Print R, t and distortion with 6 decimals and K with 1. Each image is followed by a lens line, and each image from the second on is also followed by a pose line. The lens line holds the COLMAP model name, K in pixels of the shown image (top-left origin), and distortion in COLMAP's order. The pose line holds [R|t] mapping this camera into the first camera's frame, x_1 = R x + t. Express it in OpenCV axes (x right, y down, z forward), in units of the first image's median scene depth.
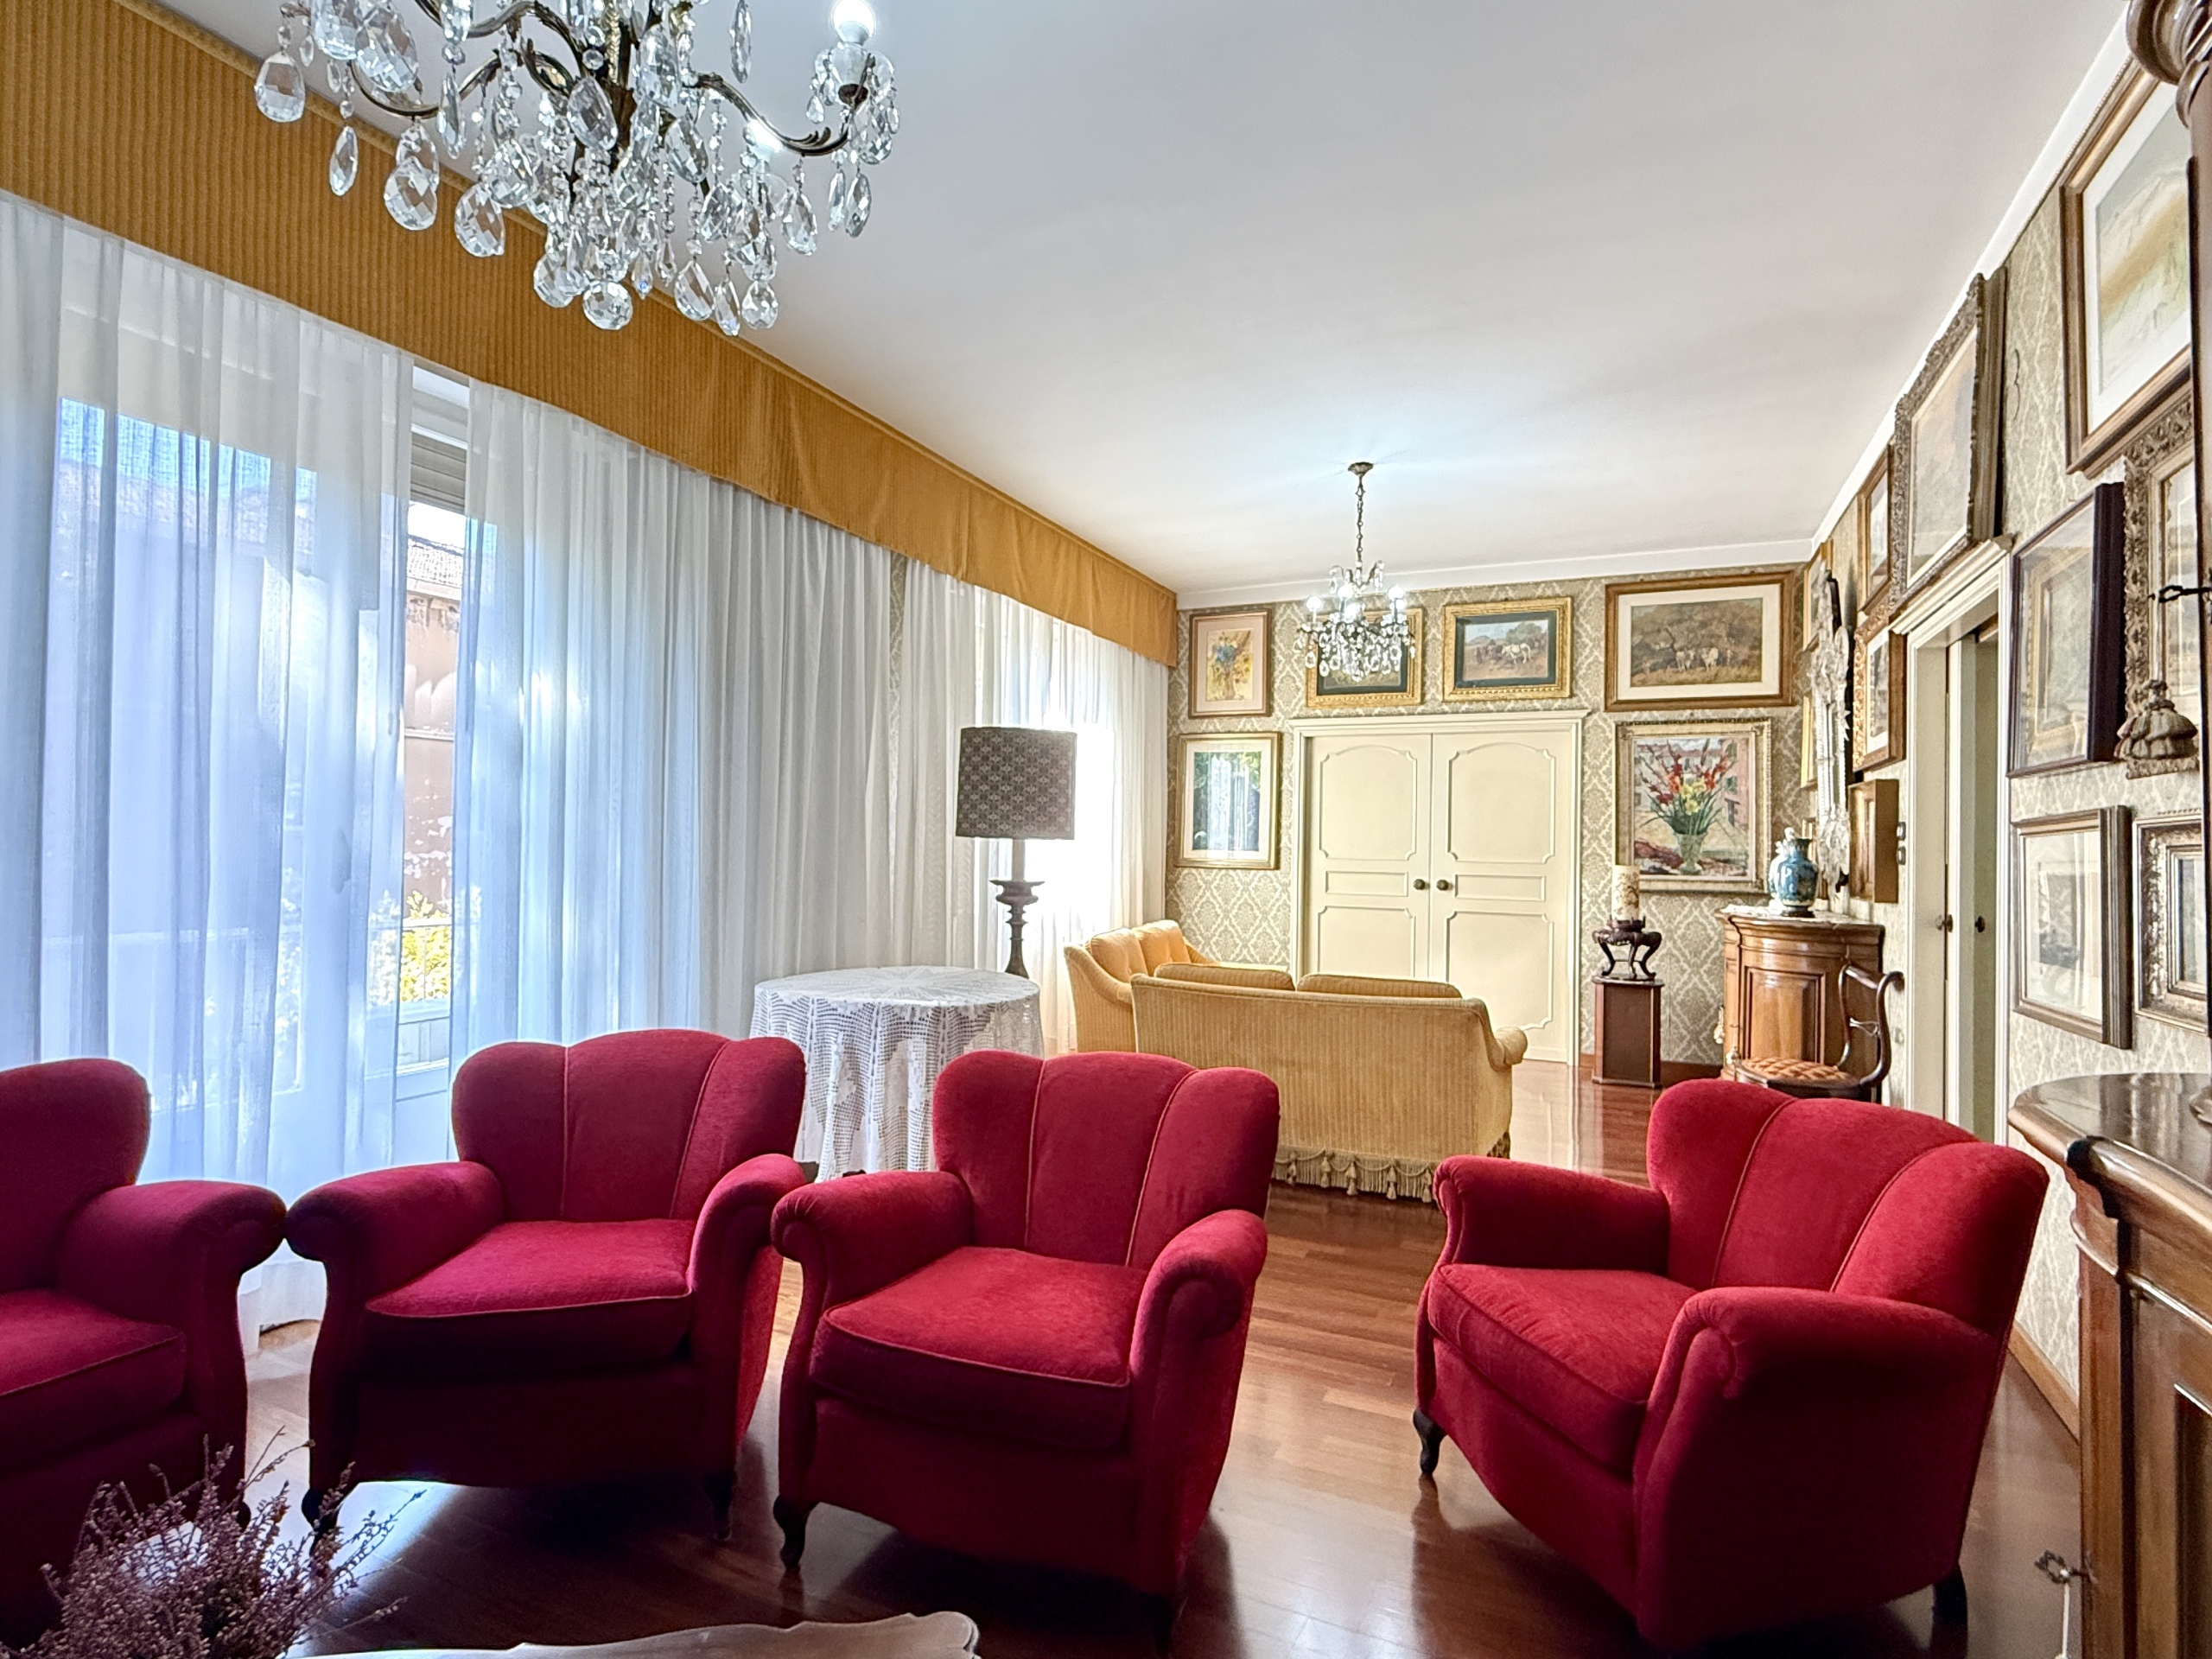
lens RADIAL K [[1115.9, 0, 1132.9], [0, 1115.9, 823.9], [0, 0, 1]] dist [-0.003820, 0.002513]
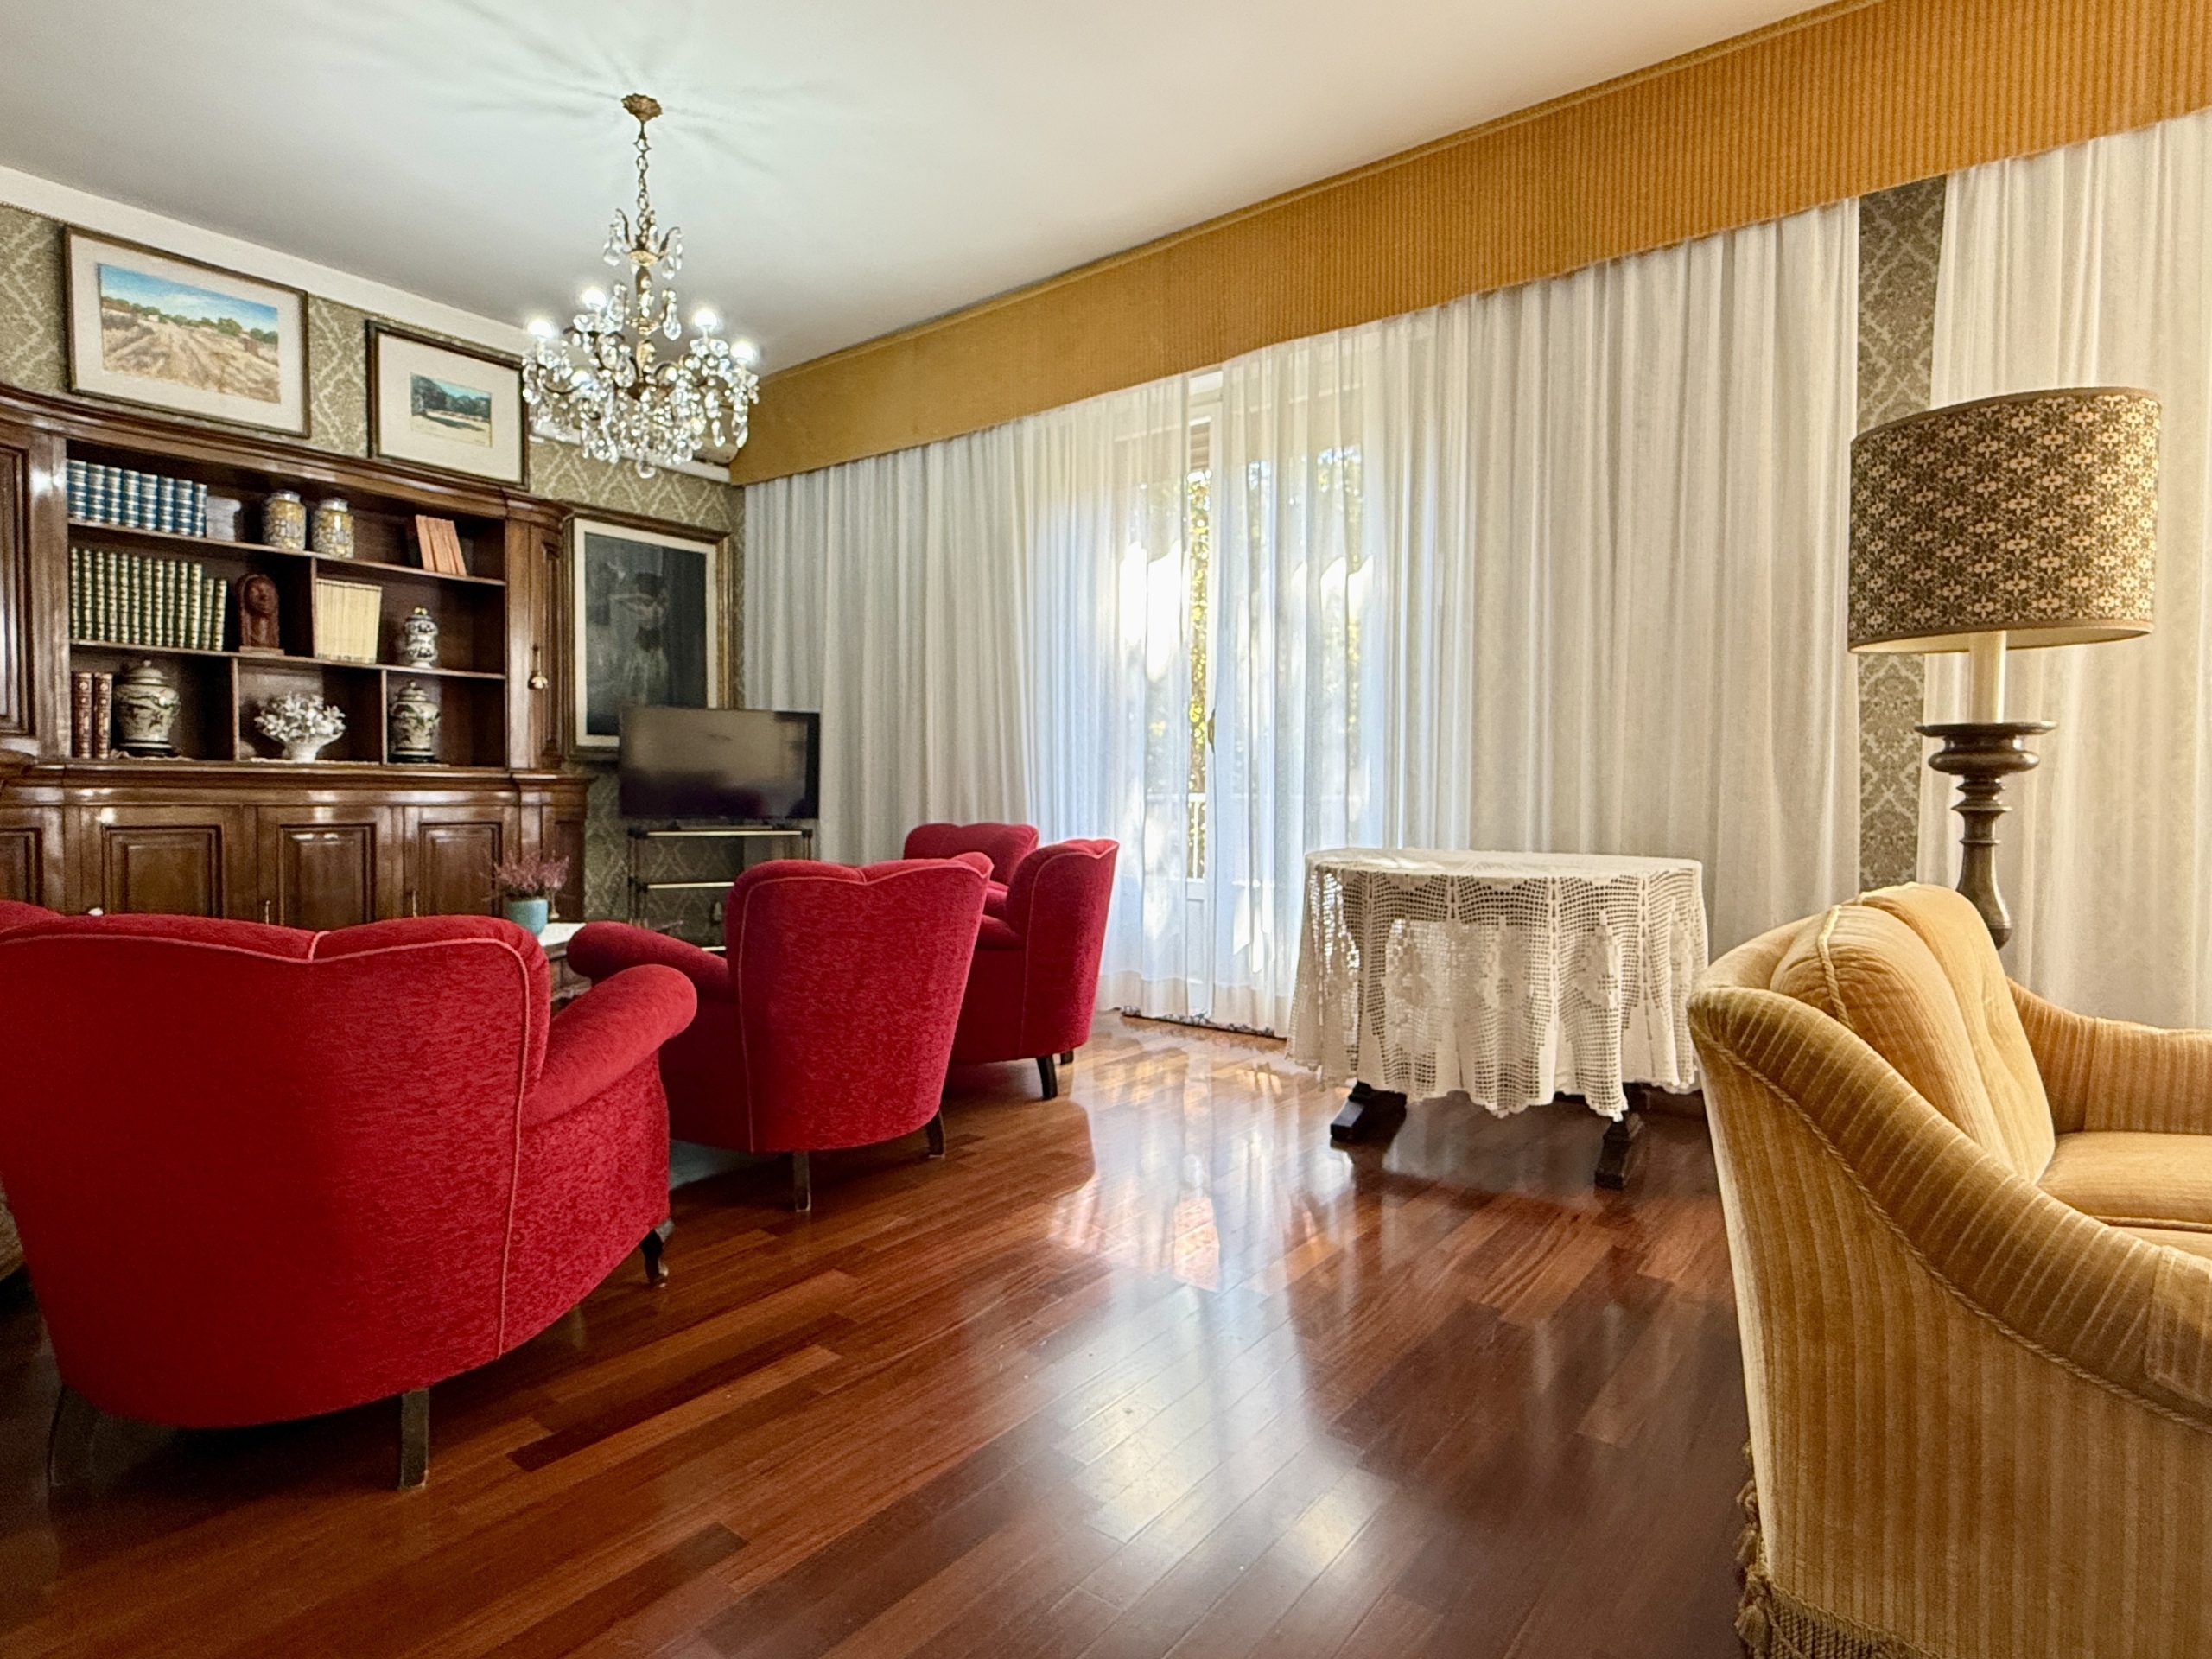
lens RADIAL K [[1170.0, 0, 1070.4], [0, 1170.0, 835.0], [0, 0, 1]] dist [0.000130, -0.001441]
pose [[-0.254392, 0.018008, -0.966934, 0.374030], [0.007776, 0.999832, 0.016575, 0.064159], [0.967070, -0.003302, -0.254489, 0.537519]]
